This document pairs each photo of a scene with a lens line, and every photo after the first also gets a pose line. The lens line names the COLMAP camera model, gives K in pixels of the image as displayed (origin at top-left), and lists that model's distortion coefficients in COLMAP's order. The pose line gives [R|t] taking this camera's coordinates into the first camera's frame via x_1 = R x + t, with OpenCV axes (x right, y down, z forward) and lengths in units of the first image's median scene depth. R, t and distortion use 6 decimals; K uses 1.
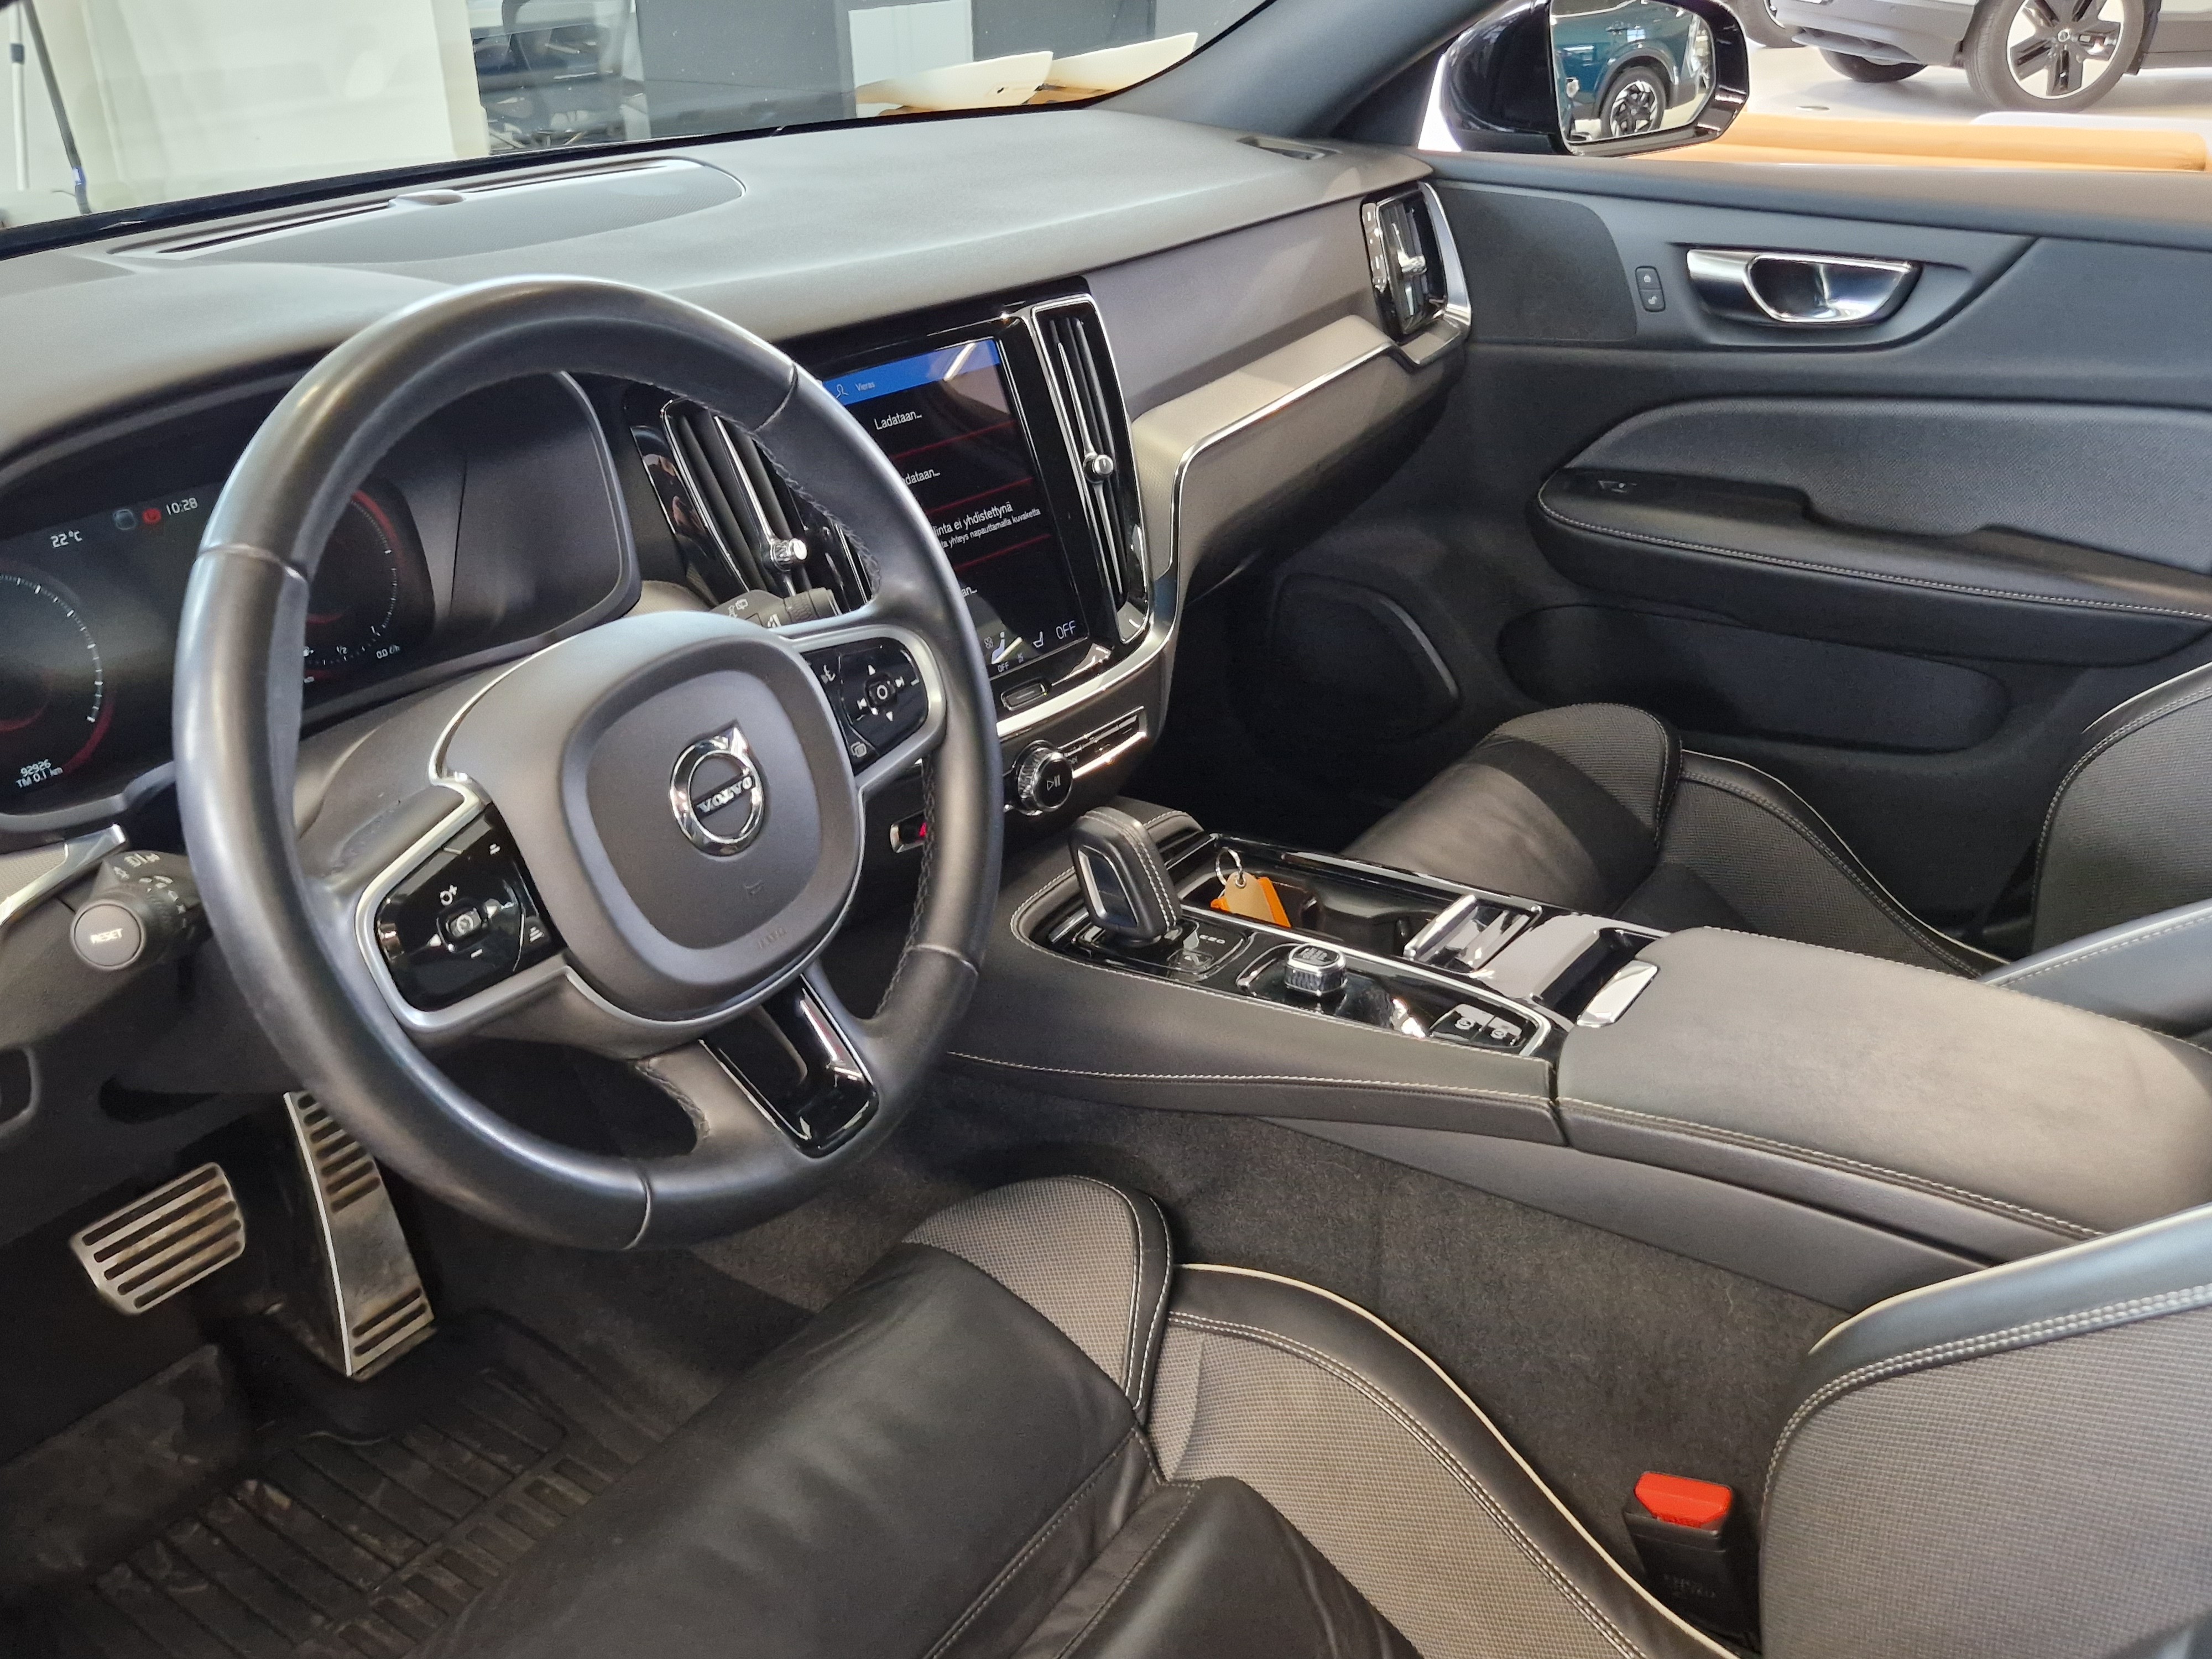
lens RADIAL K [[1968.6, 0, 1066.7], [0, 1968.6, 859.9], [0, 0, 1]] dist [0.056474, -0.018645]
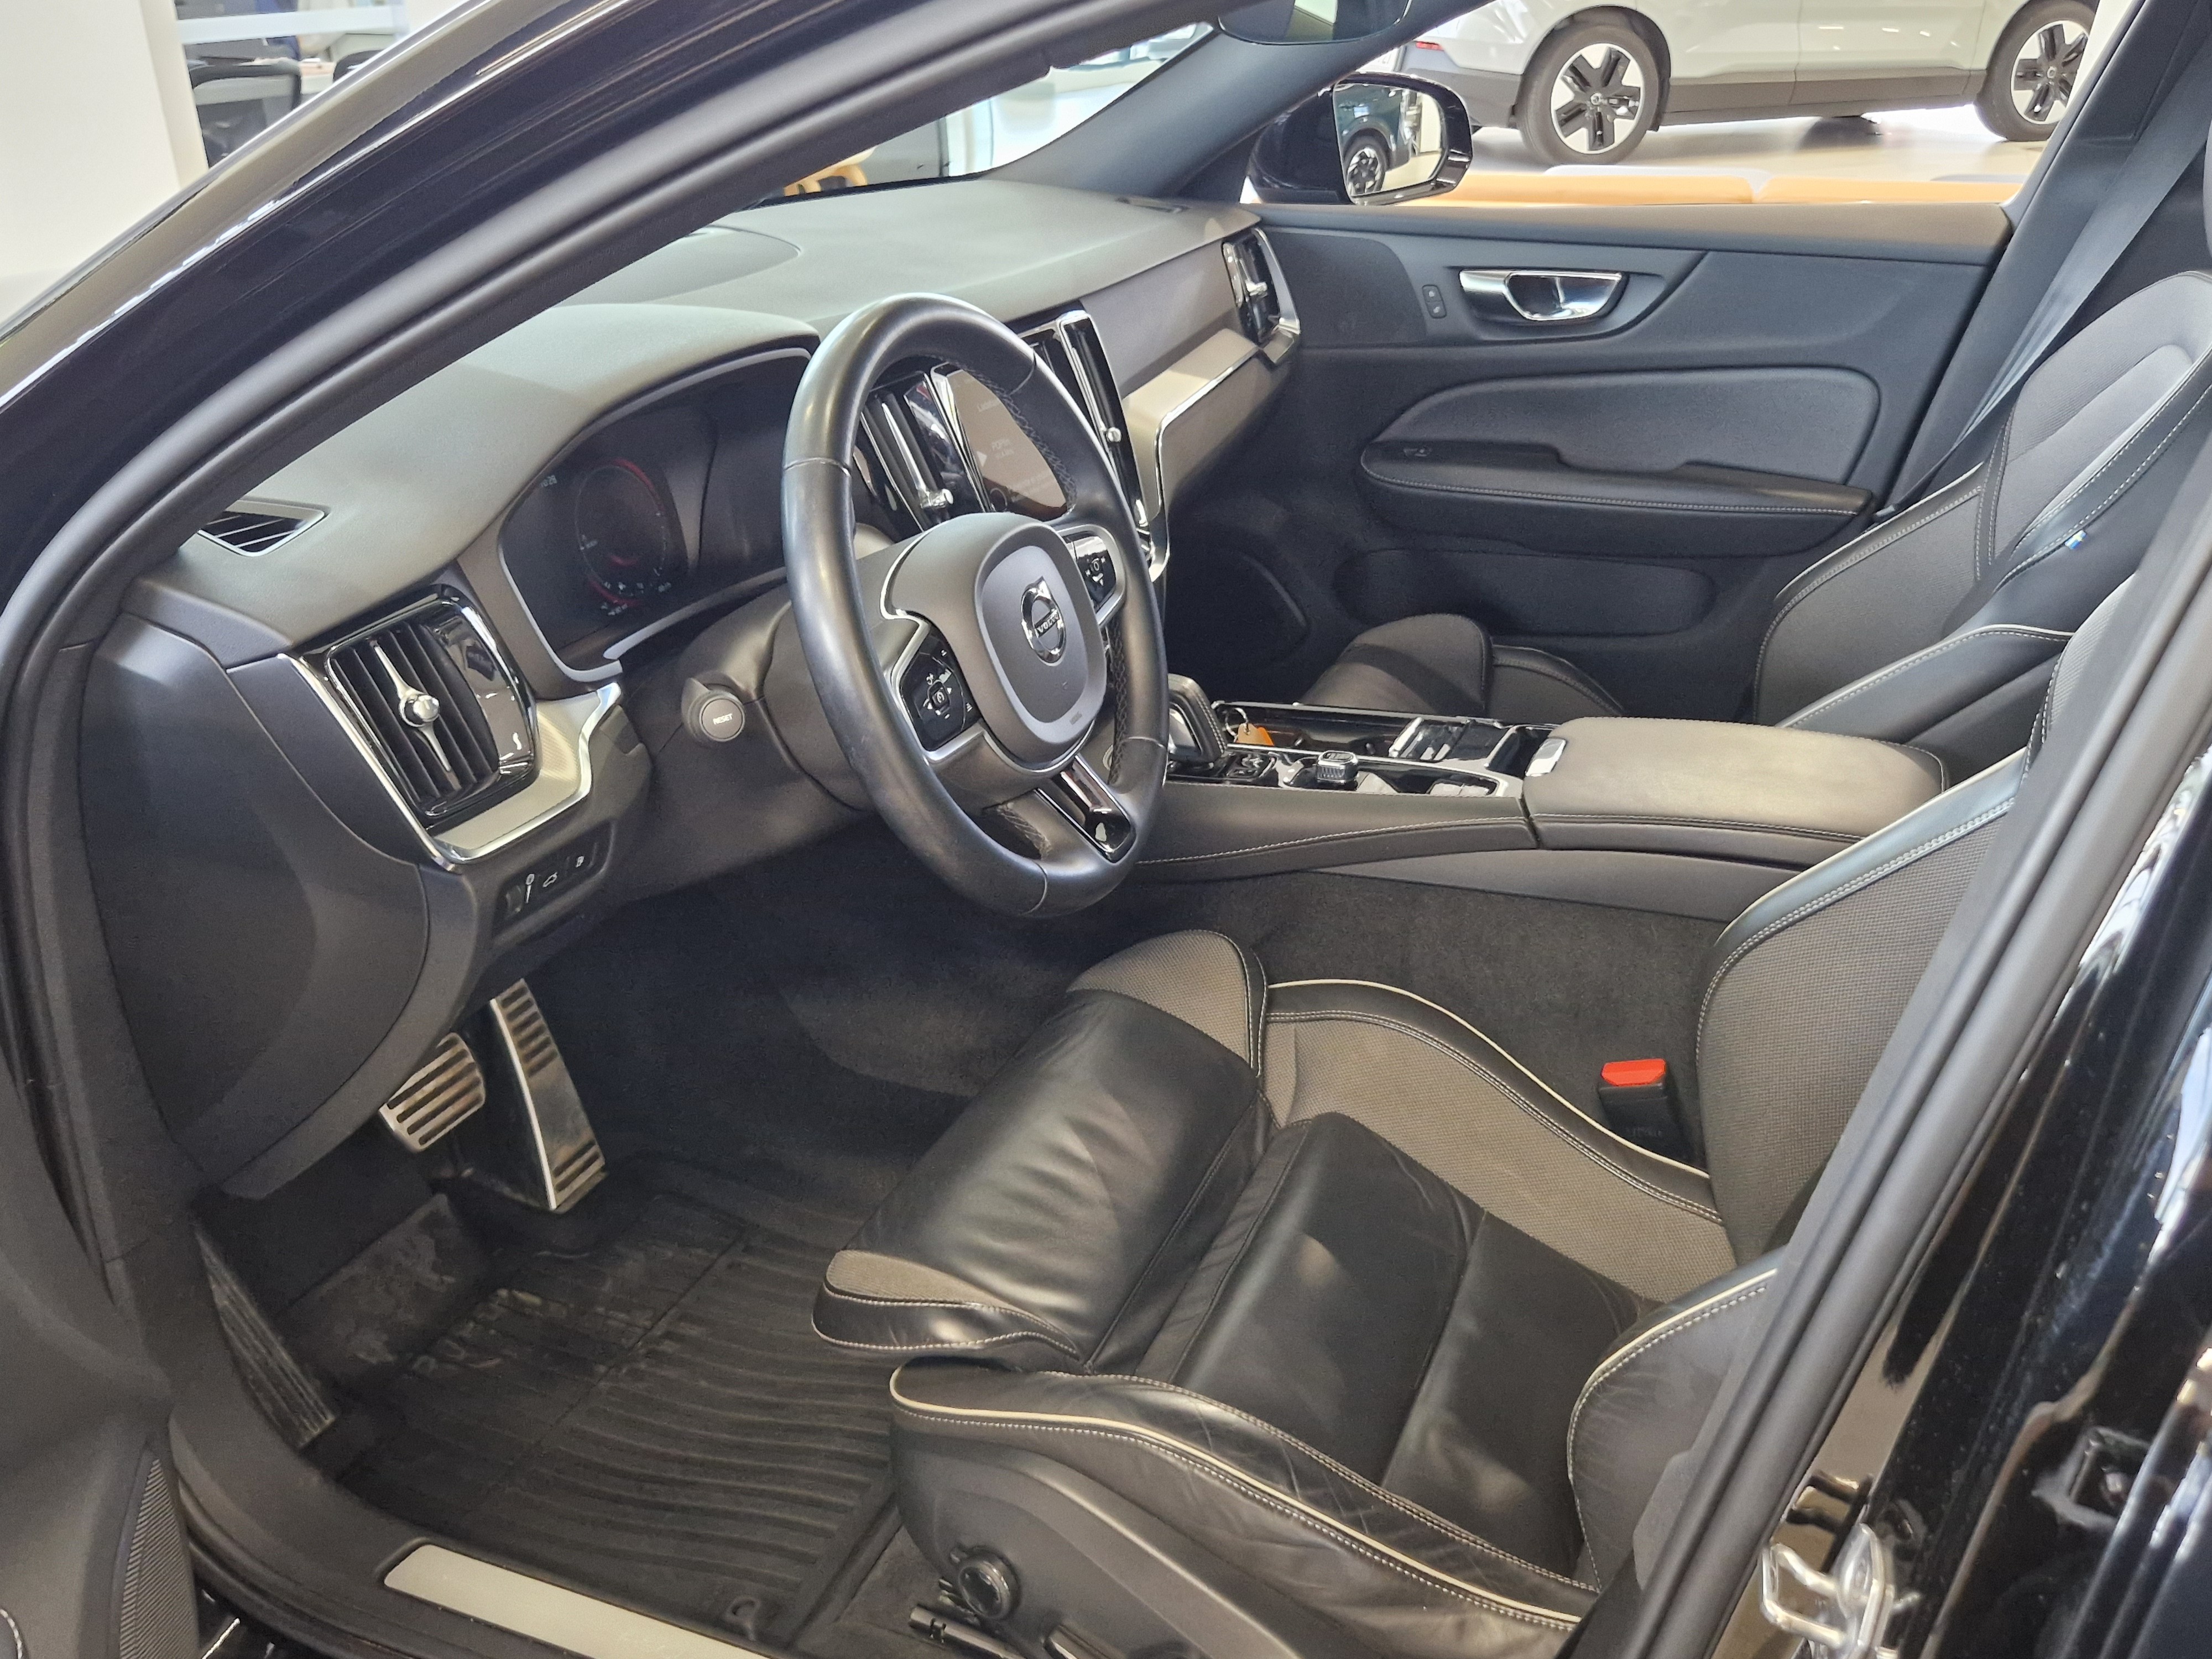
lens RADIAL K [[1977.4, 0, 1097.3], [0, 1977.4, 833.2], [0, 0, 1]] dist [0.070675, -0.000842]
pose [[0.976936, -0.090757, 0.193284, -0.240736], [0.099107, 0.994497, -0.033961, 0.099831], [-0.189138, 0.052334, 0.980555, -0.274004]]
